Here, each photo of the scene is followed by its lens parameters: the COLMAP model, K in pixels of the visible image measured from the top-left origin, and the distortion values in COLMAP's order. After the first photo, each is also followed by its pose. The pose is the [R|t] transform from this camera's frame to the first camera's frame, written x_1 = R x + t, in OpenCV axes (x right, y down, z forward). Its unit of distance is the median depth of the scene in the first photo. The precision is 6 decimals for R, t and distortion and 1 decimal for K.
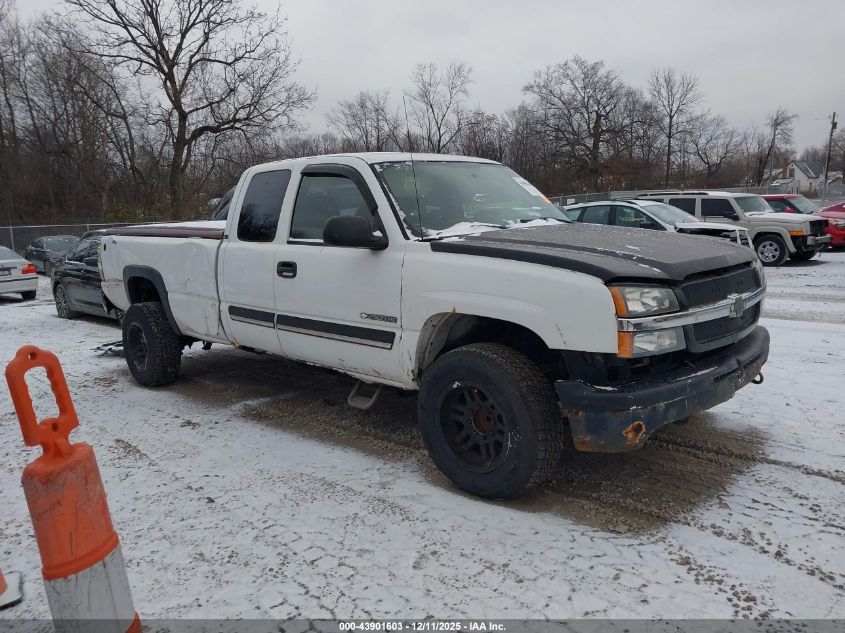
lens RADIAL K [[668.8, 0, 415.1], [0, 668.8, 276.2], [0, 0, 1]] dist [0.008817, 0.001356]
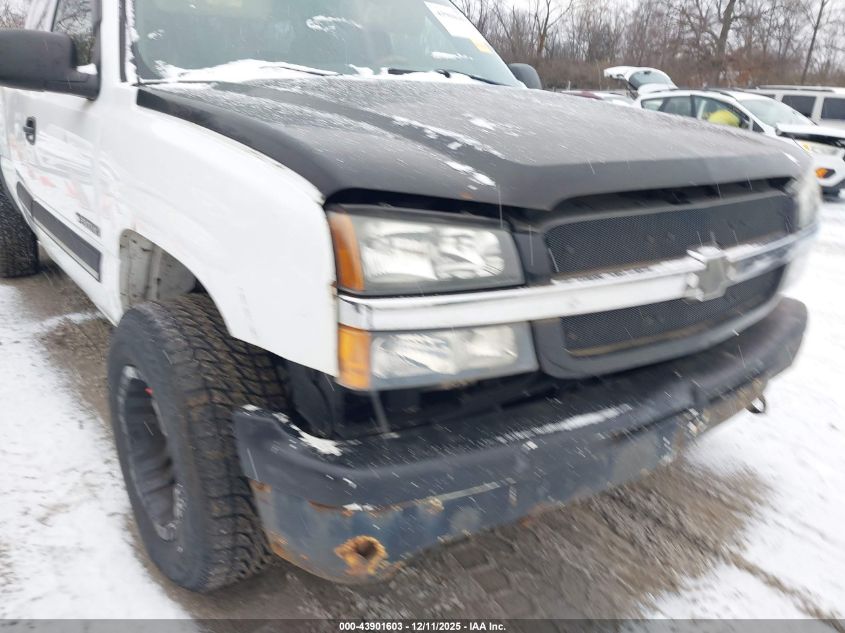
lens RADIAL K [[649.5, 0, 423.7], [0, 649.5, 299.0], [0, 0, 1]] dist [0.007466, 0.008904]
pose [[0.986137, 0.110337, -0.123937, 0.031501], [-0.082703, 0.974332, 0.209372, -0.001422], [0.143857, -0.196219, 0.969950, 0.049738]]
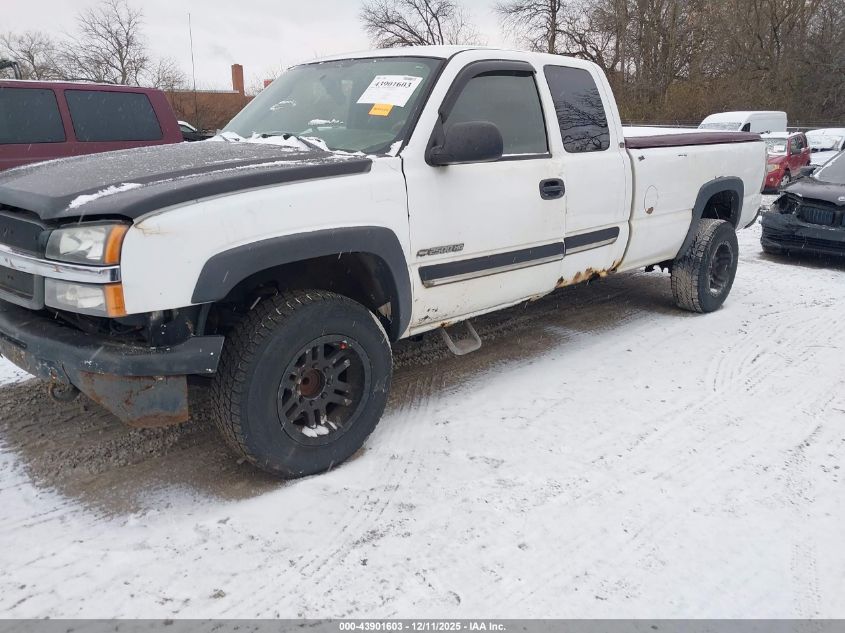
lens RADIAL K [[647.0, 0, 424.0], [0, 647.0, 316.9], [0, 0, 1]] dist [0.015701, 0.002817]
pose [[-0.002281, 0.315928, -0.948780, 0.112131], [-0.114915, 0.942415, 0.314085, -0.016684], [0.993373, 0.109746, 0.034155, 0.136375]]
